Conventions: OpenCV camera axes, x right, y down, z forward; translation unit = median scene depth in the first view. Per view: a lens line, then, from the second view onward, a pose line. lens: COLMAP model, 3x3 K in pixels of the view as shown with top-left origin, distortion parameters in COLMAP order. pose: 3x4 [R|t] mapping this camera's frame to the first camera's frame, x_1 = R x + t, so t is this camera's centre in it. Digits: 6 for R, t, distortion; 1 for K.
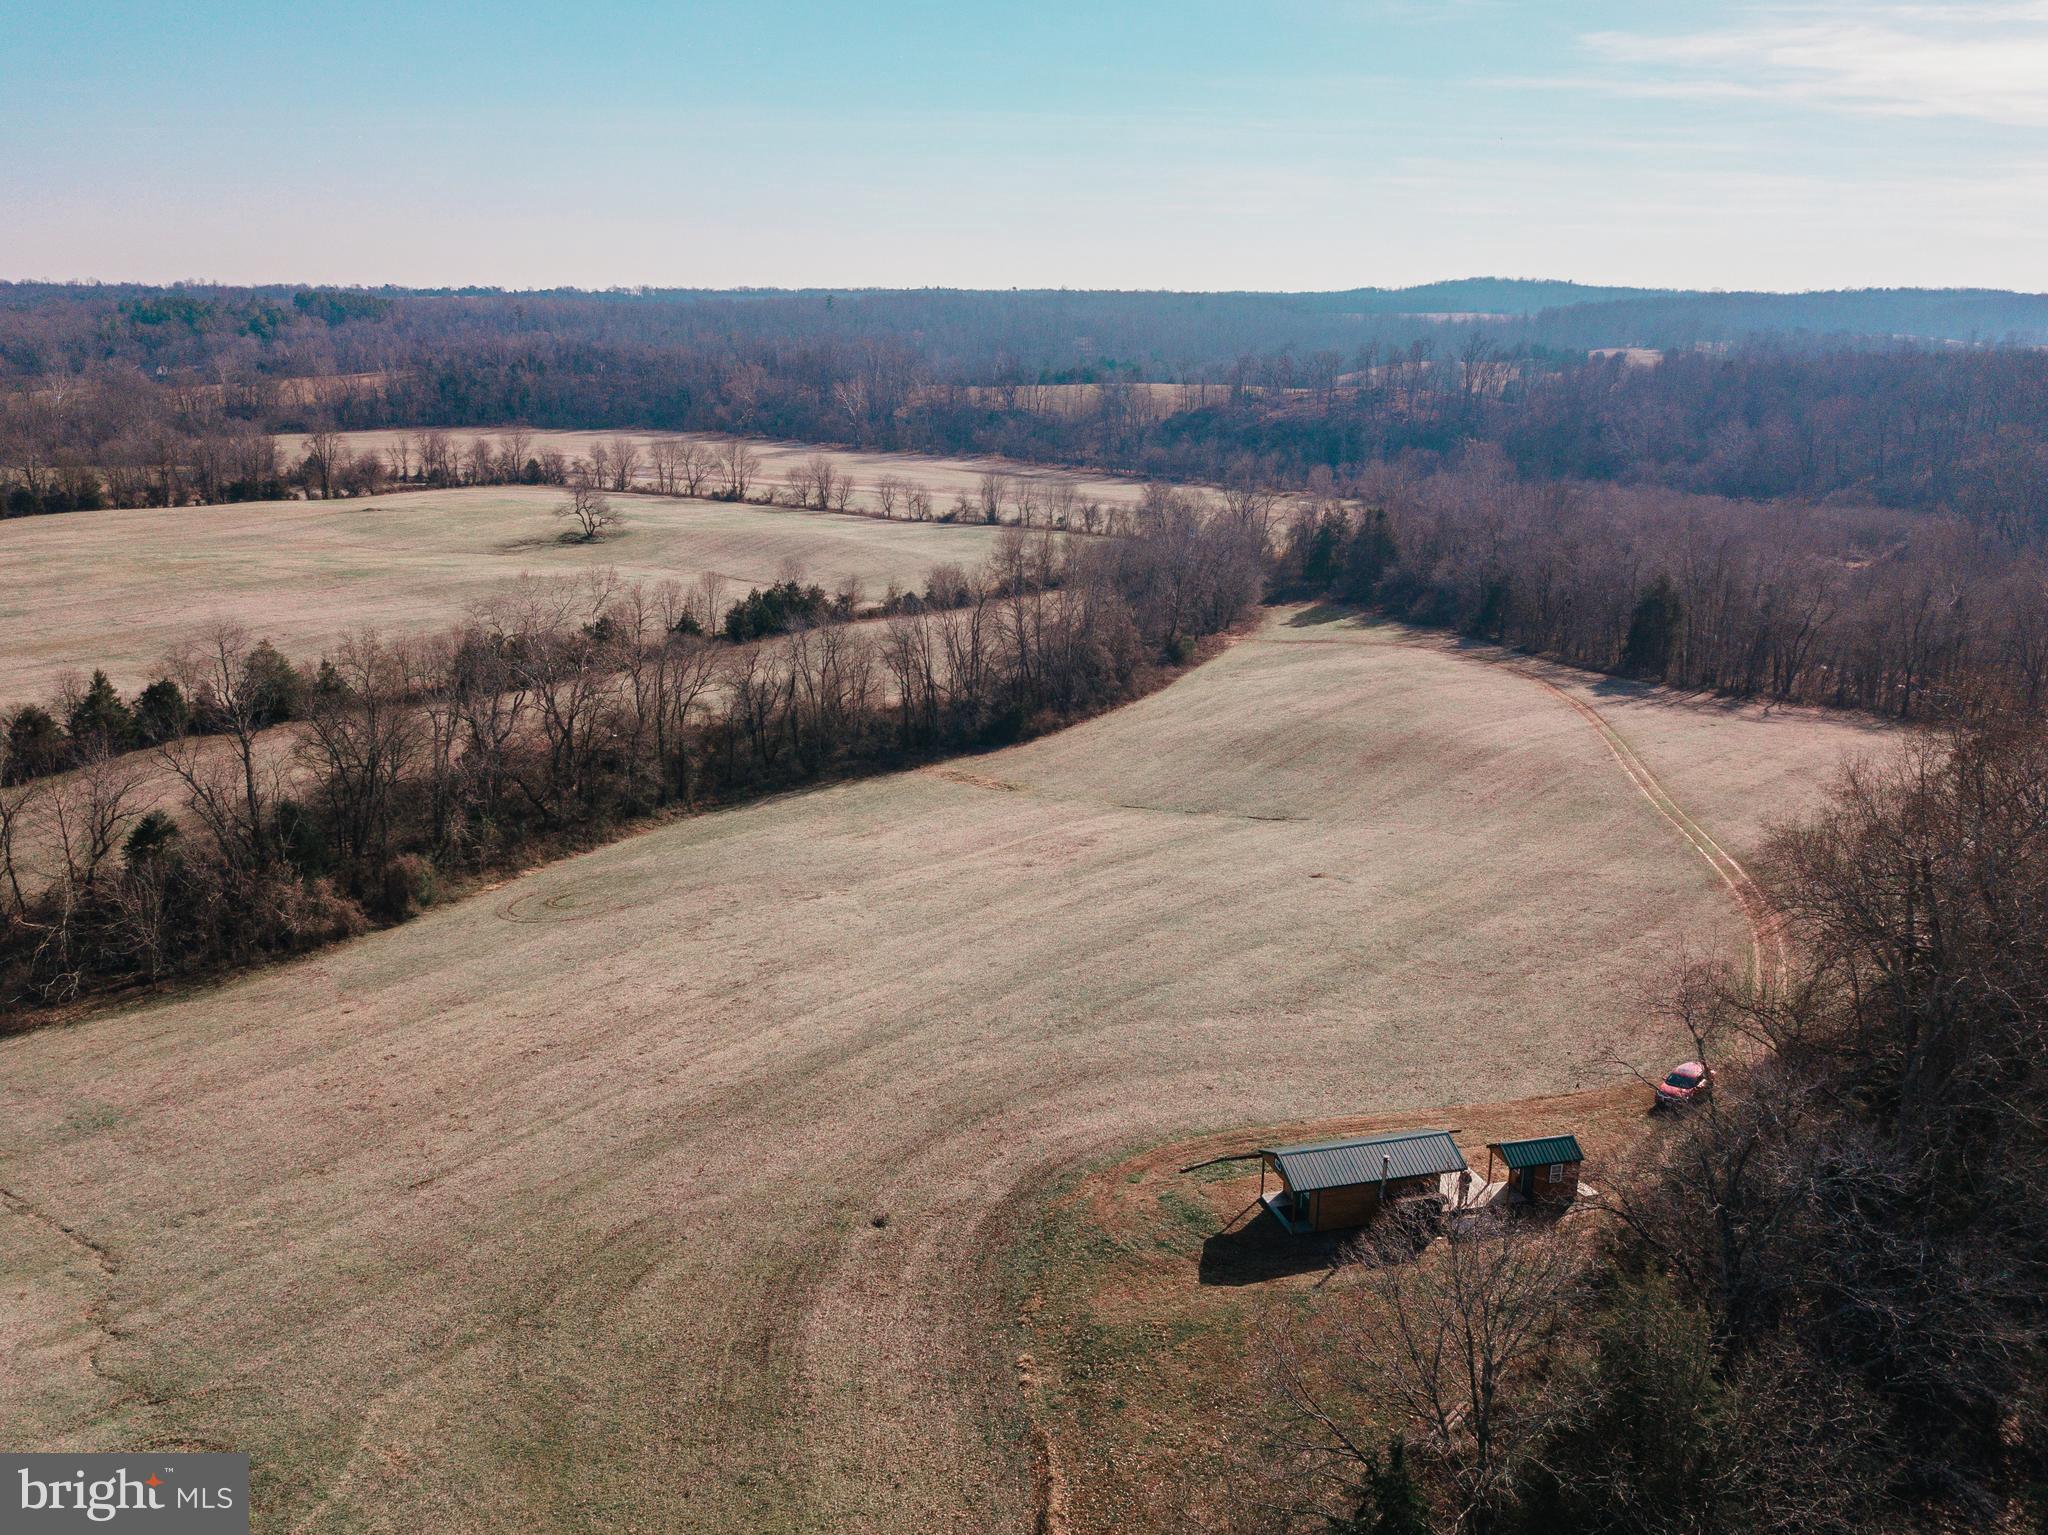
lens RADIAL K [[1582.9, 0, 1045.5], [0, 1582.9, 772.9], [0, 0, 1]] dist [0.029528, 0.000789]
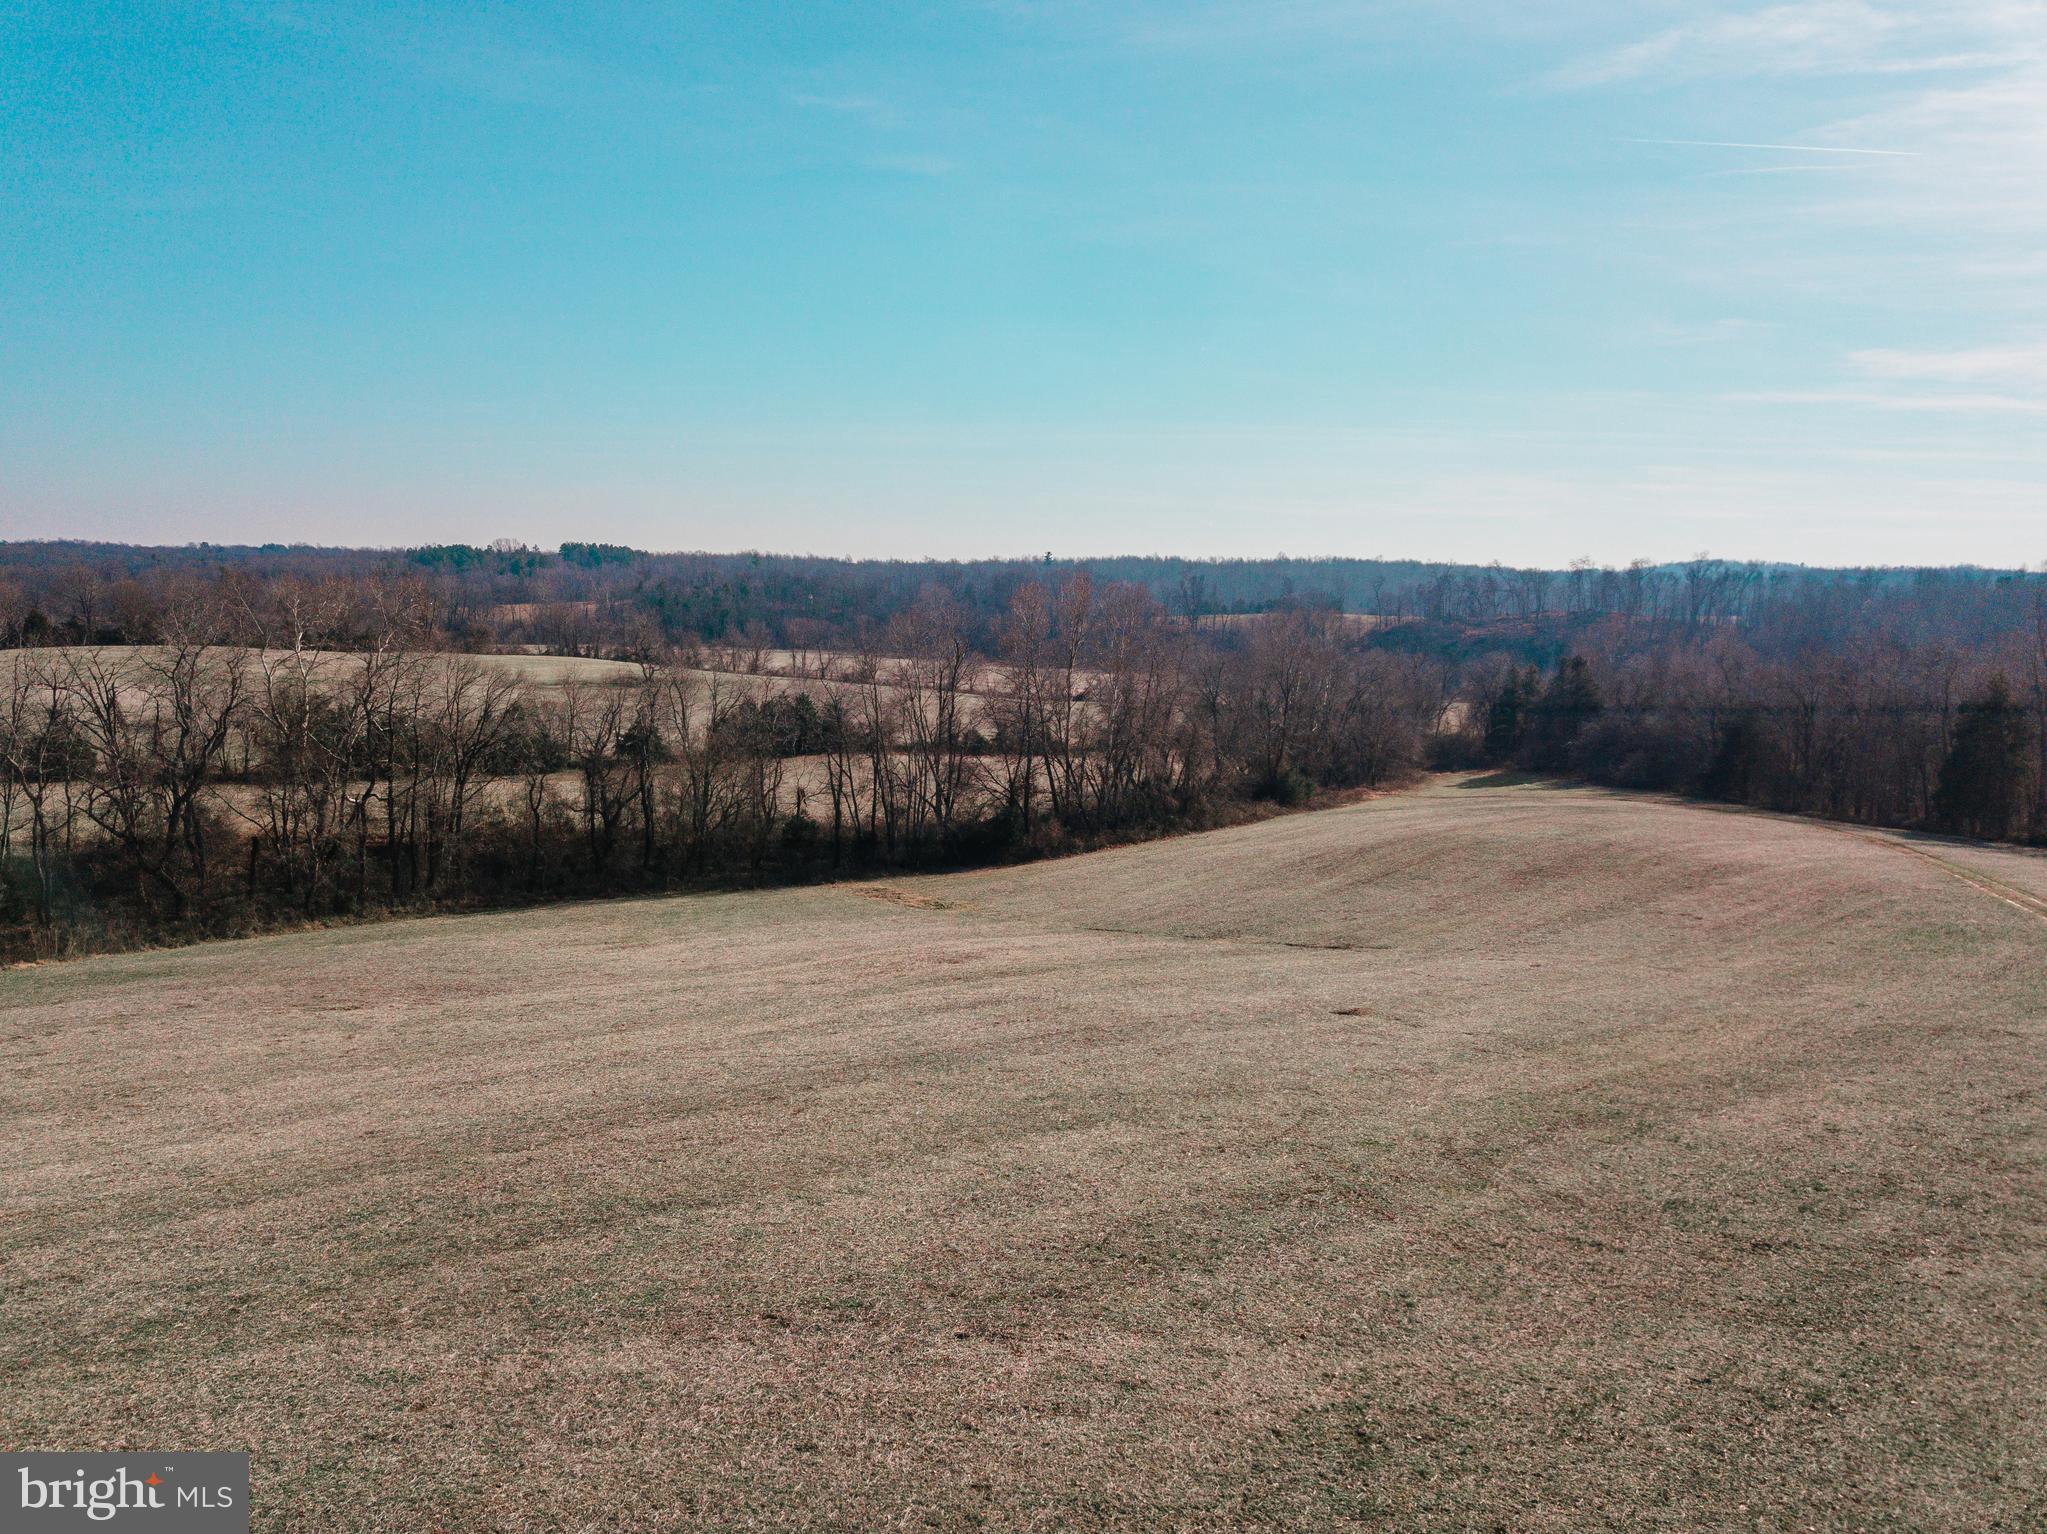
lens RADIAL K [[1582.1, 0, 1016.2], [0, 1582.1, 758.8], [0, 0, 1]] dist [0.029528, 0.000789]
pose [[0.988712, 0.024270, -0.147853, 0.105062], [-0.047815, 0.986306, -0.157843, 0.051804], [0.141997, 0.163131, 0.976332, 0.384995]]
